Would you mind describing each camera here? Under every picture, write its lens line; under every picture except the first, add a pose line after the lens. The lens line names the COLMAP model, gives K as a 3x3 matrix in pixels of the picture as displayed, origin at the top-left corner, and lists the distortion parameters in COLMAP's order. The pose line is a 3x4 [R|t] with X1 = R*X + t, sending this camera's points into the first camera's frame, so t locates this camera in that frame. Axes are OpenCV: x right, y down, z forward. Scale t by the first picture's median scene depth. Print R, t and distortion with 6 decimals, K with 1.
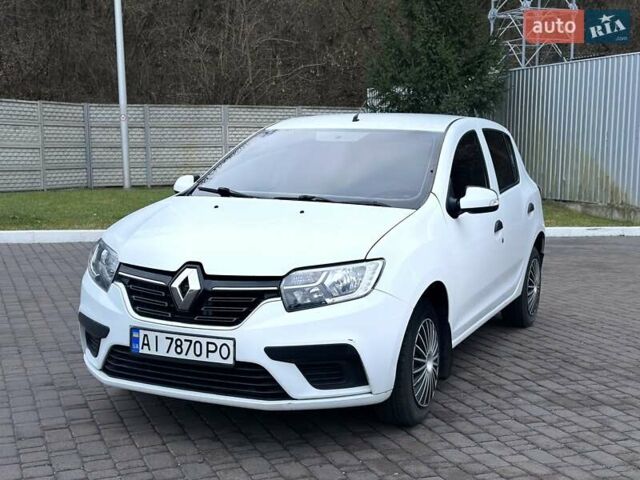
lens RADIAL K [[892.8, 0, 314.2], [0, 892.8, 245.7], [0, 0, 1]] dist [0.139389, 0.000000]
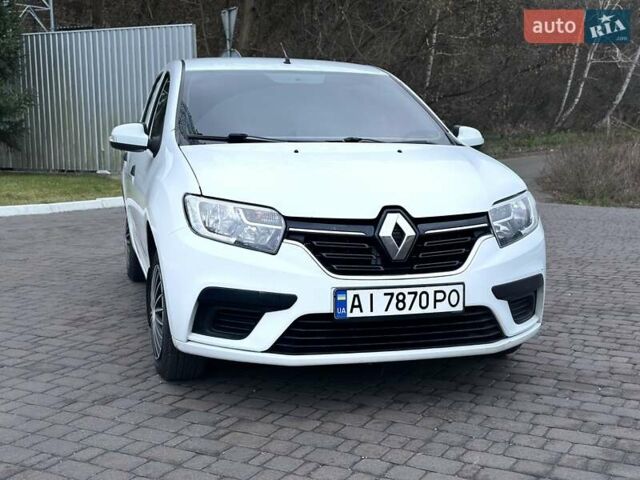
lens RADIAL K [[892.8, 0, 321.3], [0, 892.8, 239.1], [0, 0, 1]] dist [0.139389, 0.000000]
pose [[0.777551, -0.097648, 0.621192, -0.751931], [0.088716, 0.995023, 0.045365, 0.004373], [-0.622530, 0.019836, 0.782344, 0.359090]]
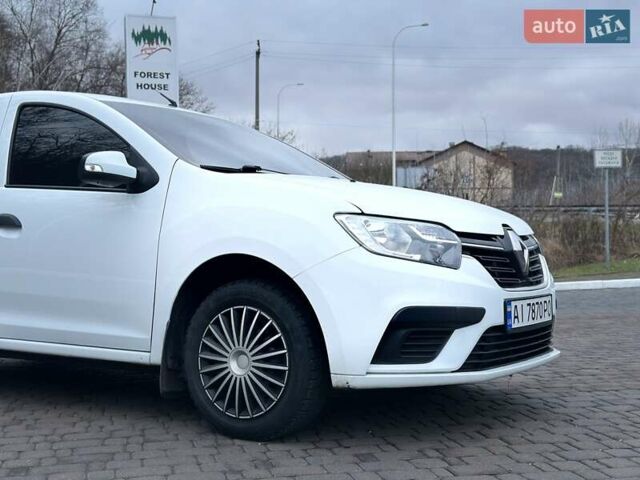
lens RADIAL K [[892.8, 0, 319.3], [0, 892.8, 238.3], [0, 0, 1]] dist [0.139389, 0.000000]
pose [[0.146224, -0.008042, 0.989219, -1.118476], [0.127052, 0.991838, -0.010717, 0.017567], [-0.981059, 0.127249, 0.146053, 1.072226]]
